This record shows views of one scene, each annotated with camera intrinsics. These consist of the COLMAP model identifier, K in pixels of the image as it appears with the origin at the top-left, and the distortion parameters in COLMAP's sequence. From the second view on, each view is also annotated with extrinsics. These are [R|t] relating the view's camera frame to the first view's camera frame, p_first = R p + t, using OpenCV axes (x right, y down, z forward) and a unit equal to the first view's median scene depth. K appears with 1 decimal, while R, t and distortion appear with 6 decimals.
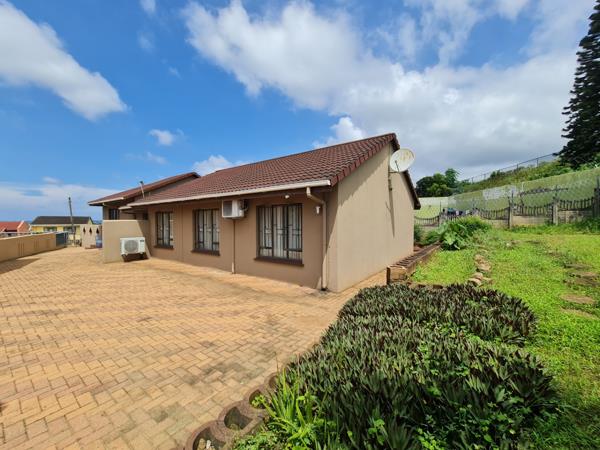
lens RADIAL K [[244.0, 0, 300.2], [0, 244.0, 226.1], [0, 0, 1]] dist [-0.004135, -0.000231]
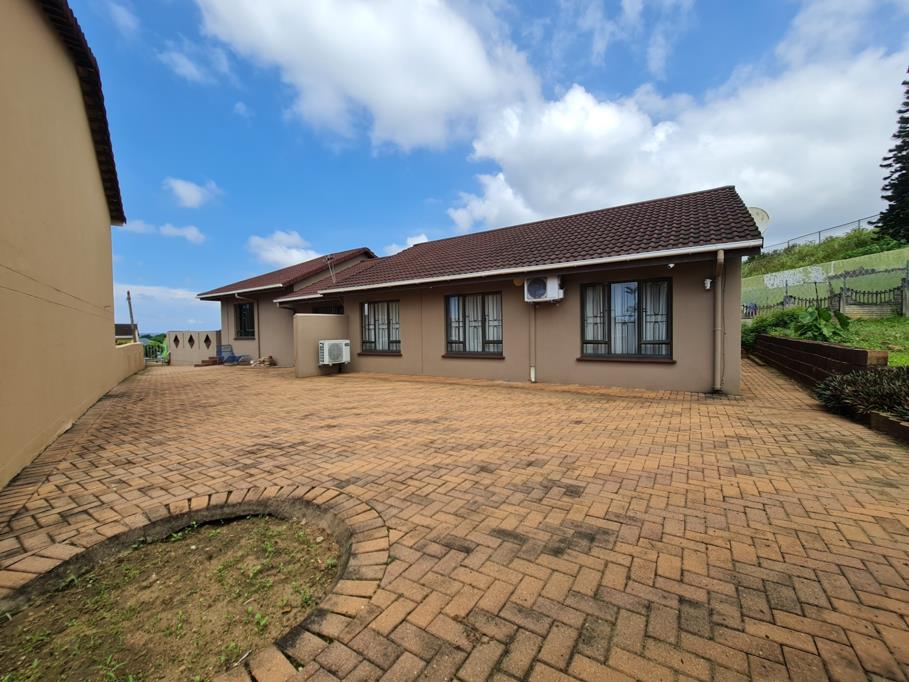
lens RADIAL K [[369.7, 0, 455.9], [0, 369.7, 341.7], [0, 0, 1]] dist [-0.004135, -0.000231]
pose [[0.998469, -0.014192, 0.053466, -0.383143], [0.013757, 0.999869, 0.008496, 0.044907], [-0.053580, -0.007747, 0.998534, -0.034938]]
